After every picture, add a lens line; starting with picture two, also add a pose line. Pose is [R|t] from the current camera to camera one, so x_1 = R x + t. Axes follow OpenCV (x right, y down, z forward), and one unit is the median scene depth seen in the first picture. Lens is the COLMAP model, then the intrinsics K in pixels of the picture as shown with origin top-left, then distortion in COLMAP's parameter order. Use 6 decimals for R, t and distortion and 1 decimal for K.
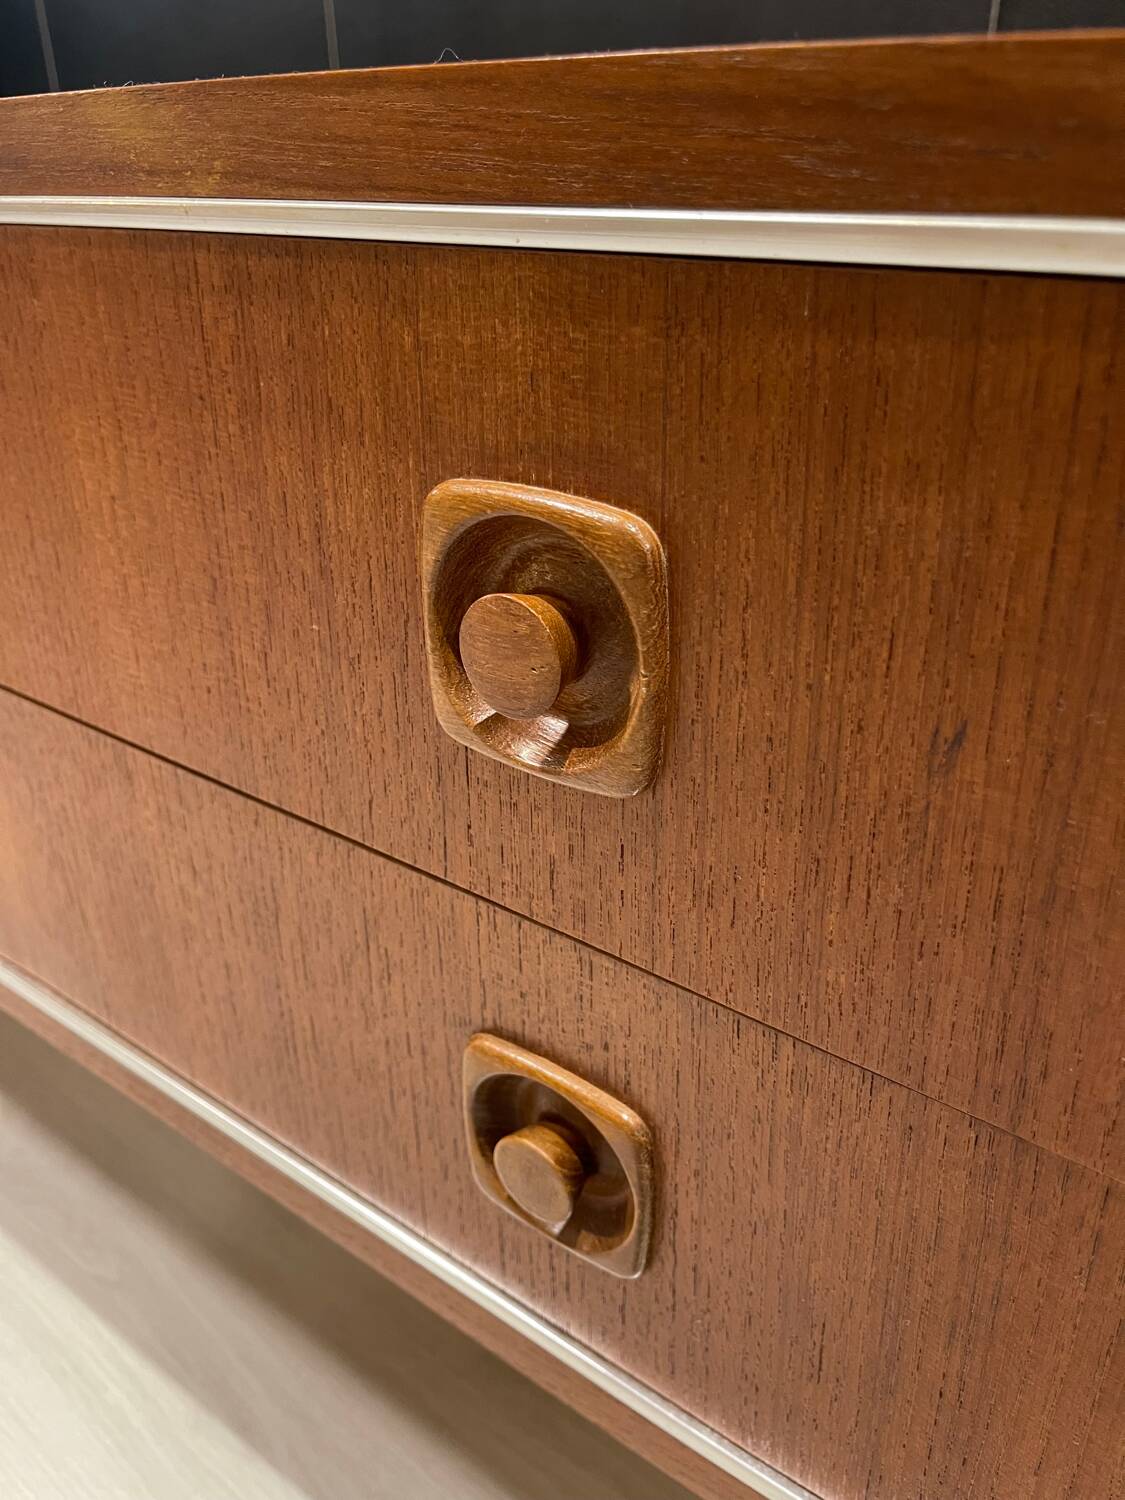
lens RADIAL K [[1137.4, 0, 567.8], [0, 1137.4, 756.5], [0, 0, 1]] dist [0.083975, -0.119826]
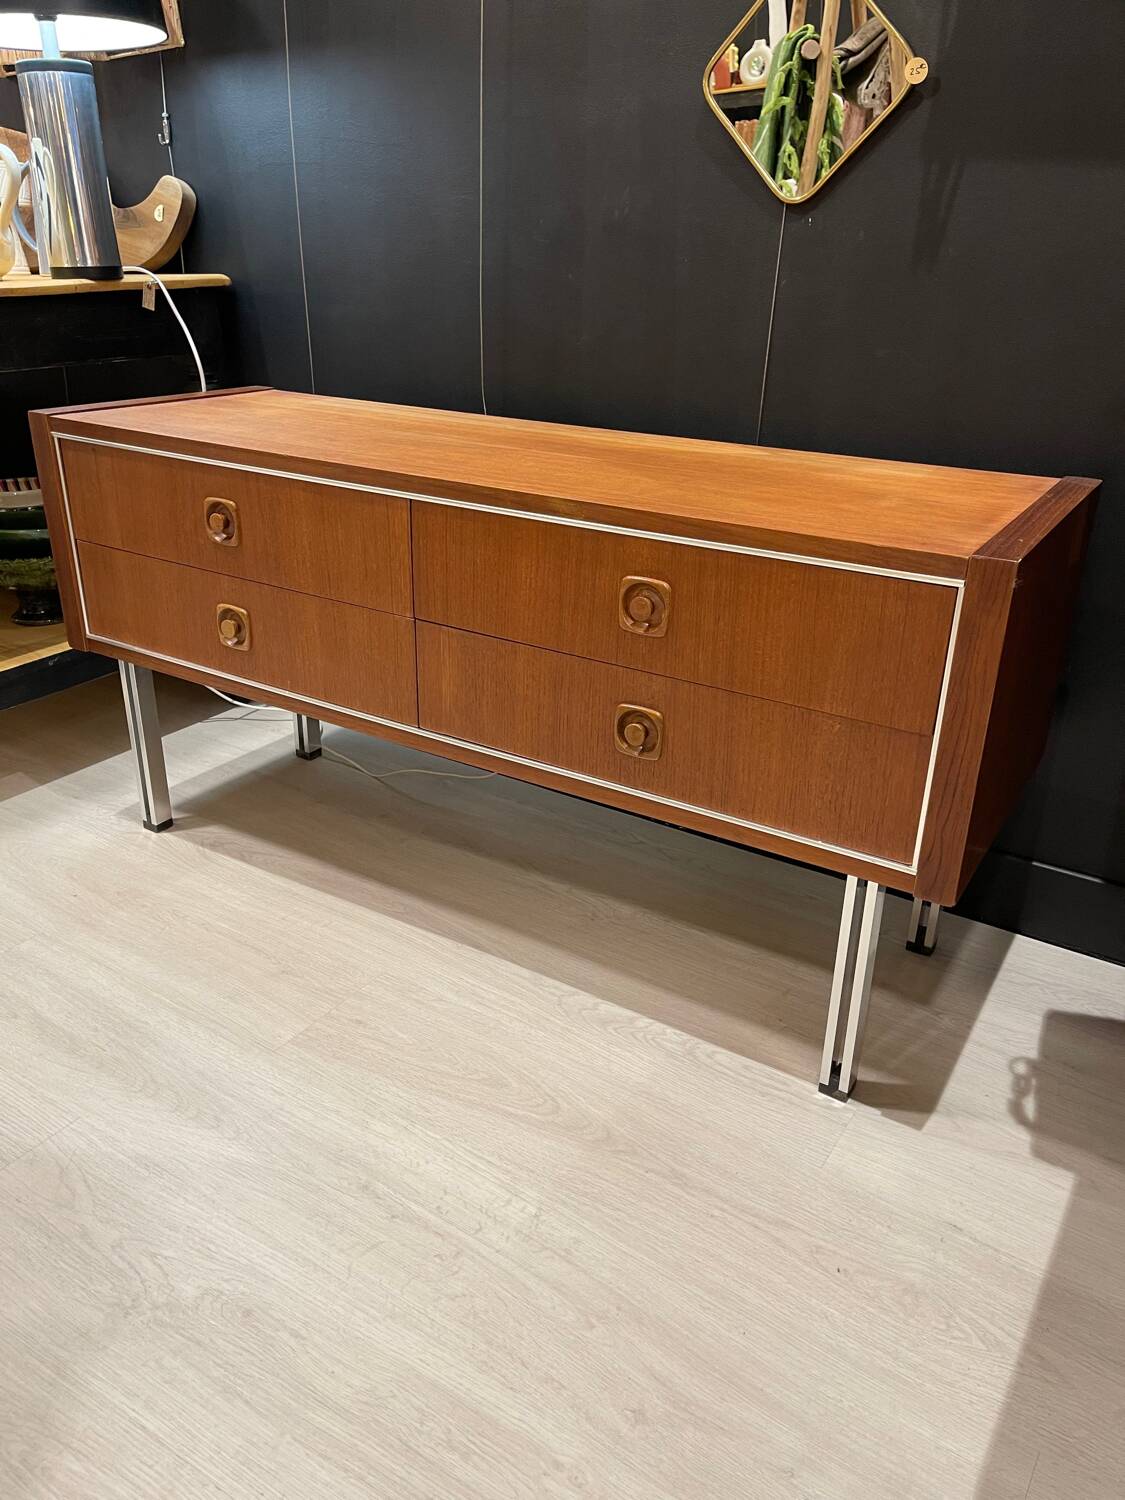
lens RADIAL K [[1137.4, 0, 567.8], [0, 1137.4, 756.5], [0, 0, 1]] dist [0.083975, -0.119826]
pose [[0.996519, -0.001183, 0.083358, -0.680124], [0.006444, 0.998001, -0.062868, 0.761560], [-0.083117, 0.063187, 0.994535, -3.439807]]
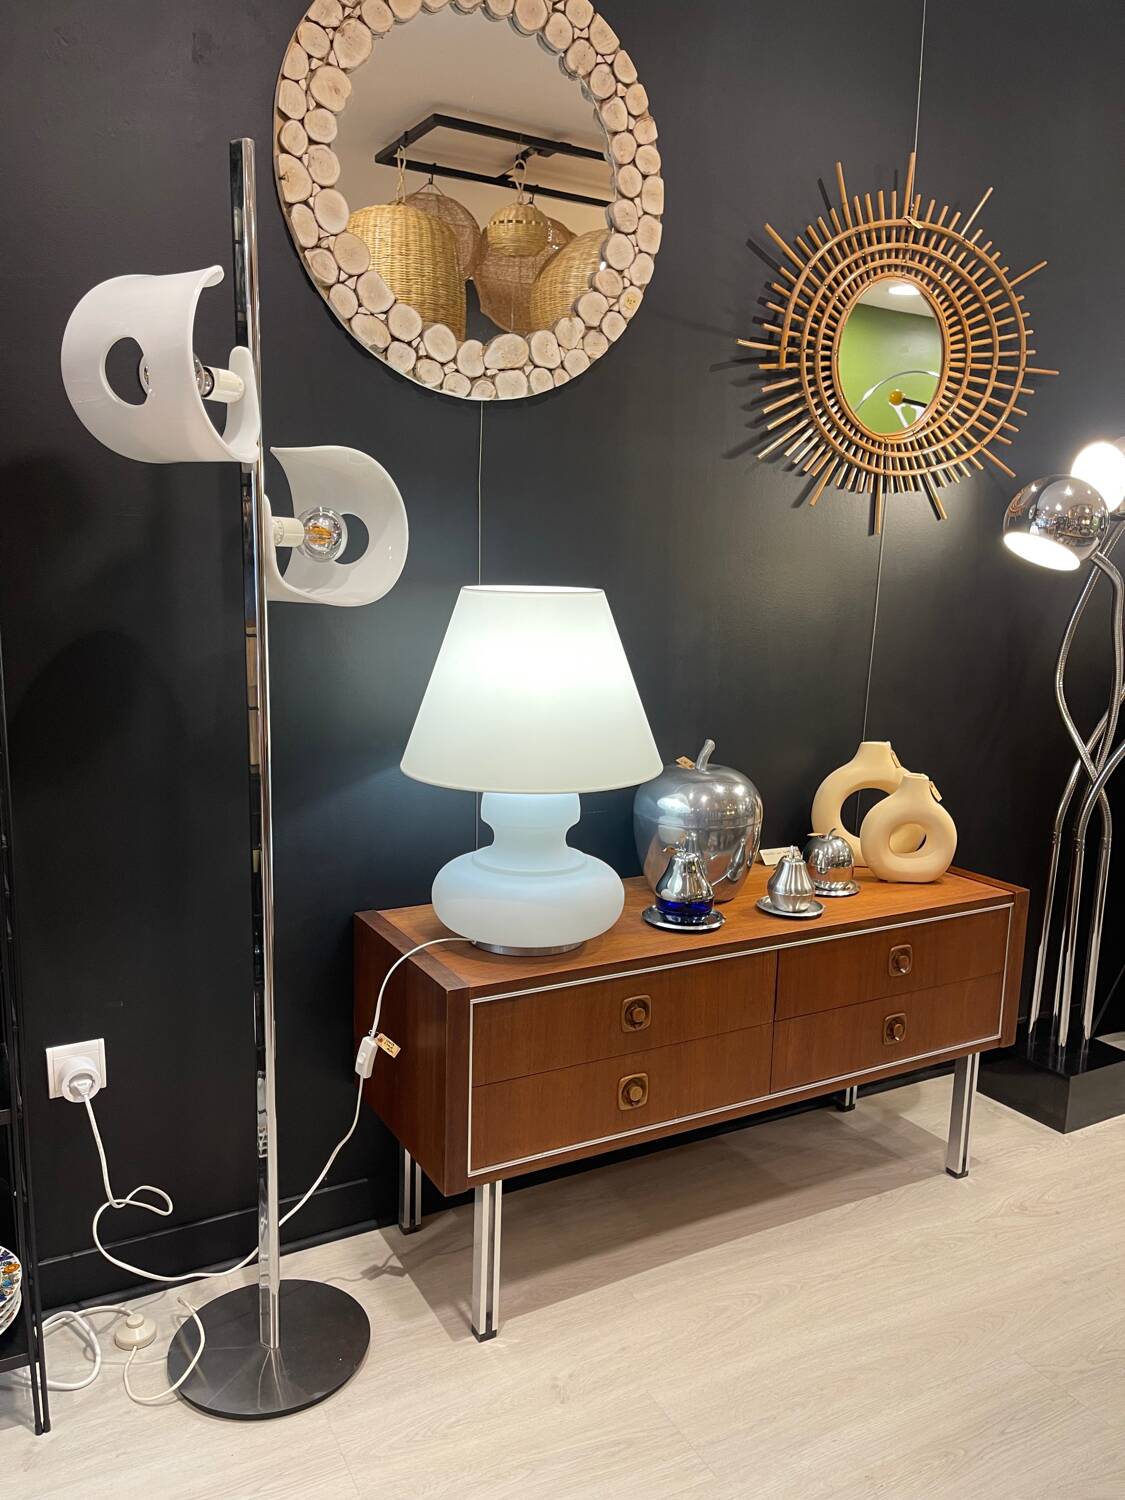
lens RADIAL K [[1140.9, 0, 562.5], [0, 1140.9, 750.0], [0, 0, 1]] dist [0.079763, -0.117964]
pose [[0.408843, -0.132160, 0.902984, -8.328688], [0.401242, 0.914724, -0.047792, -2.058805], [-0.819666, 0.381855, 0.427007, -1.285609]]
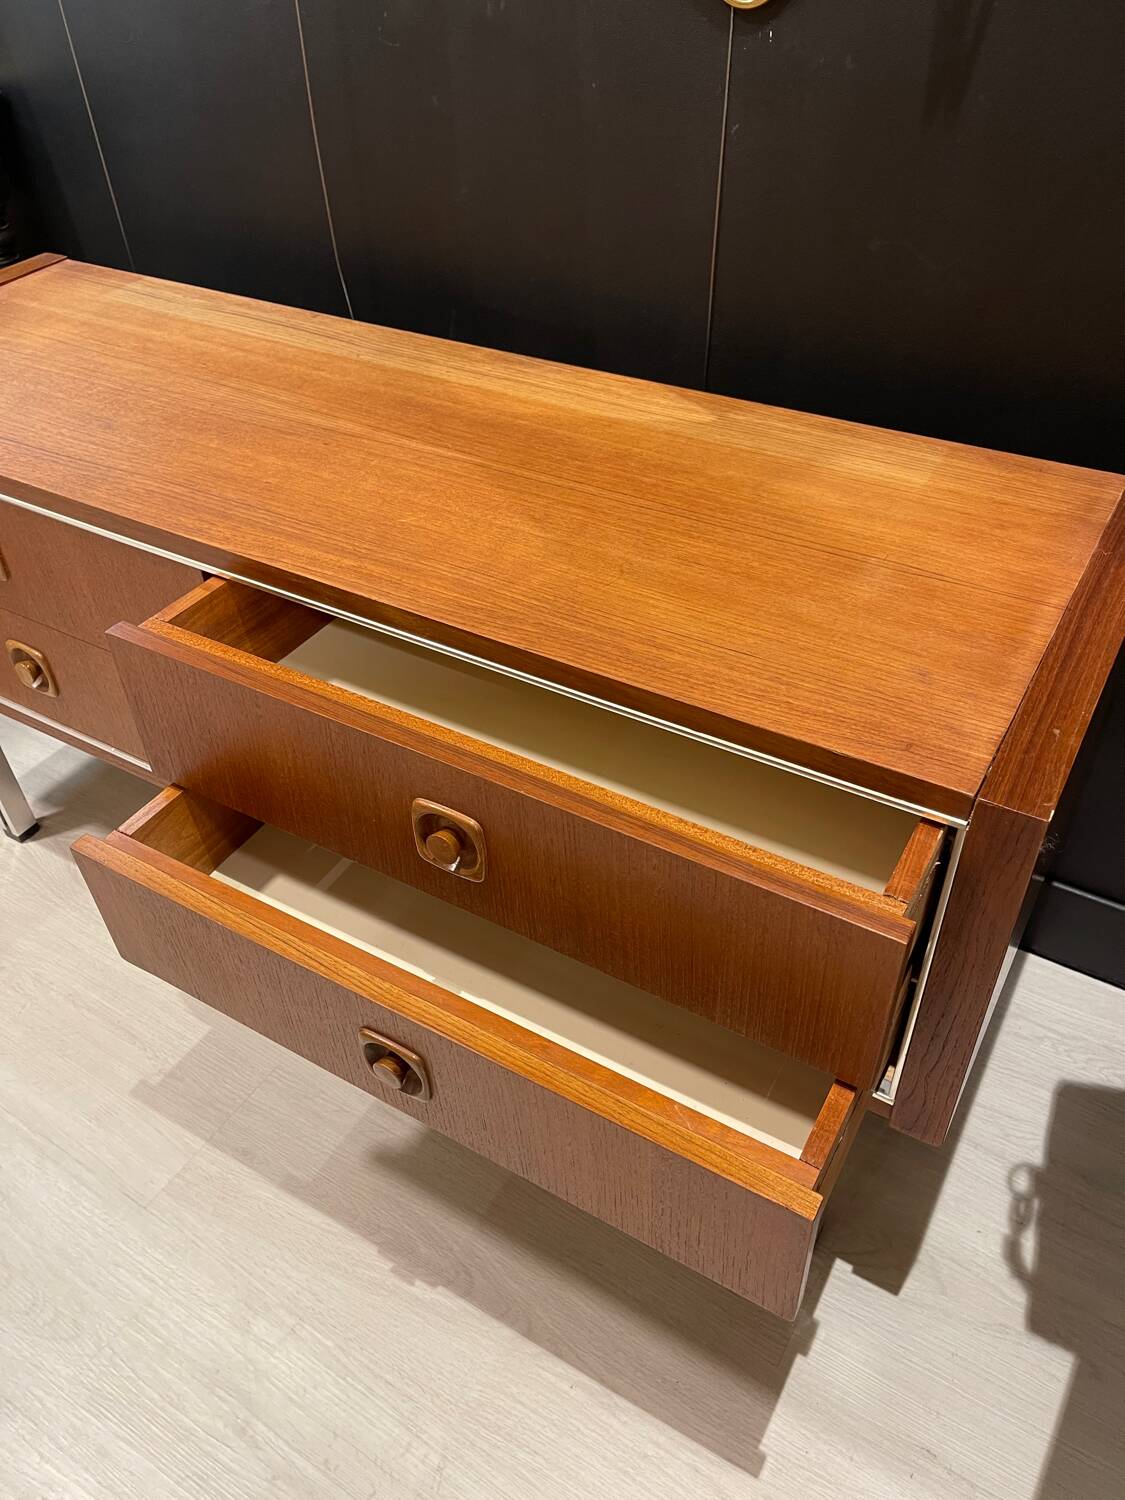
lens RADIAL K [[1137.4, 0, 567.8], [0, 1137.4, 756.5], [0, 0, 1]] dist [0.083975, -0.119826]
pose [[0.995637, -0.077362, 0.052181, -0.066821], [0.063661, 0.971967, 0.226335, -0.780187], [-0.068227, -0.222025, 0.972651, -2.207669]]
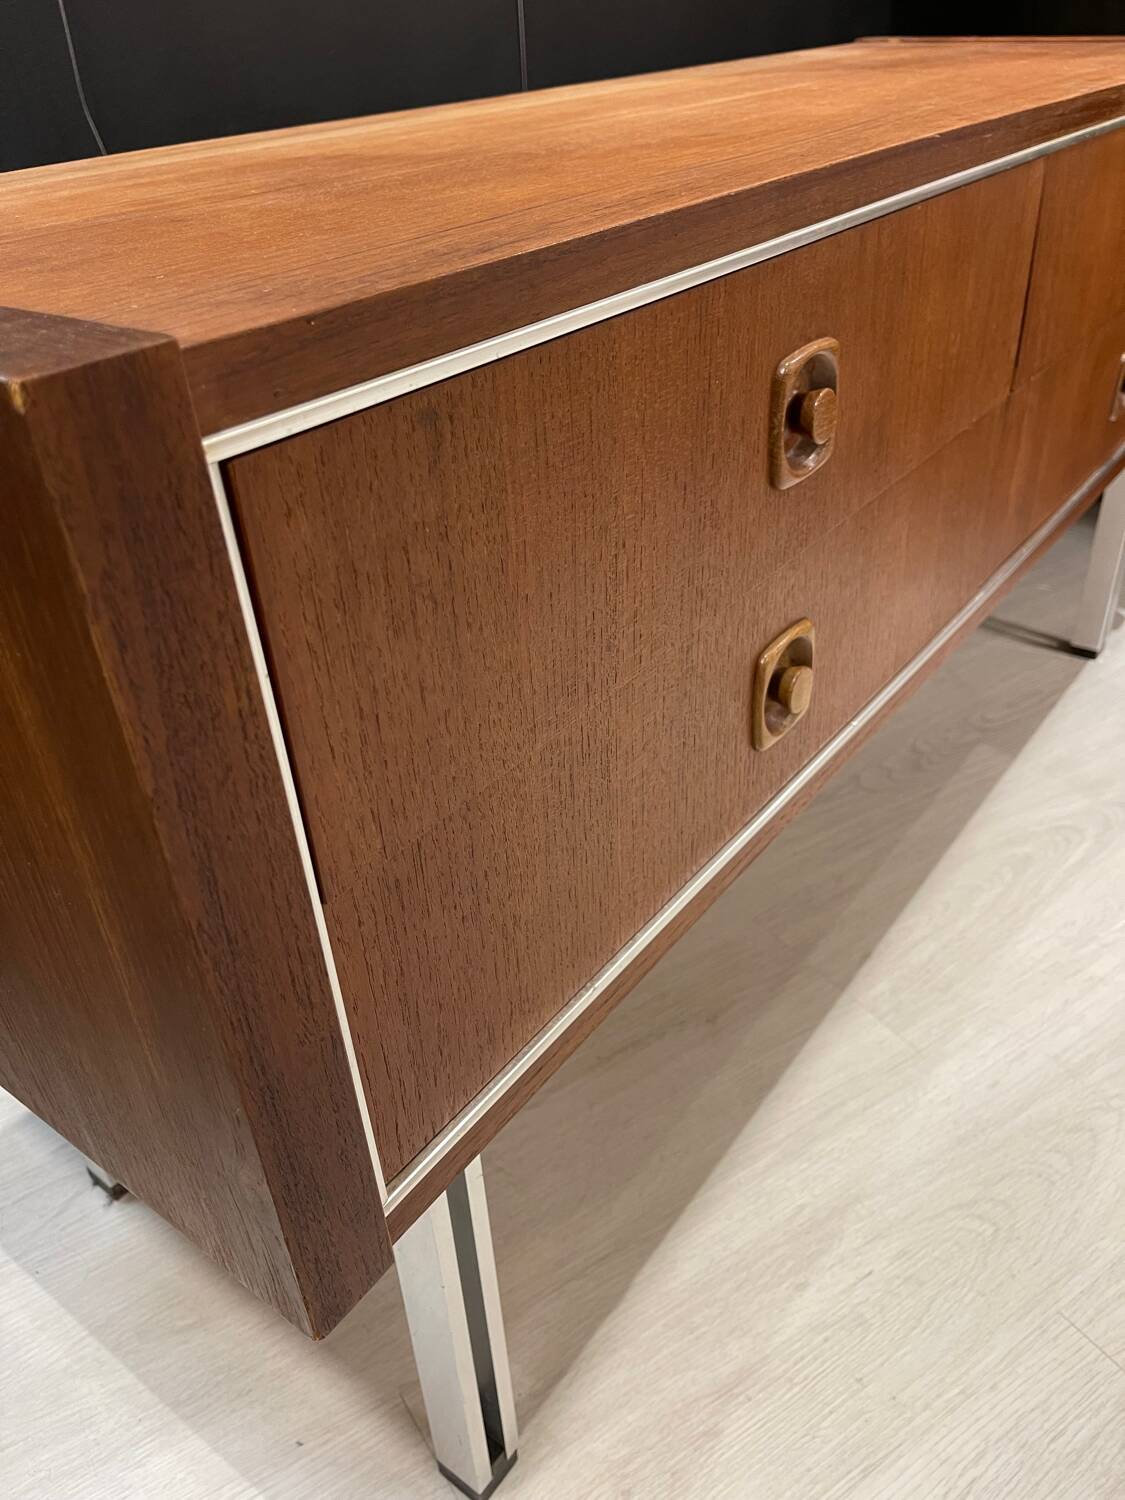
lens RADIAL K [[1140.9, 0, 562.5], [0, 1140.9, 750.0], [0, 0, 1]] dist [0.079763, -0.117964]
pose [[0.330269, -0.518094, 0.788988, -4.009346], [0.492481, 0.807680, 0.324216, -0.534789], [-0.805224, 0.281483, 0.521903, 0.548001]]
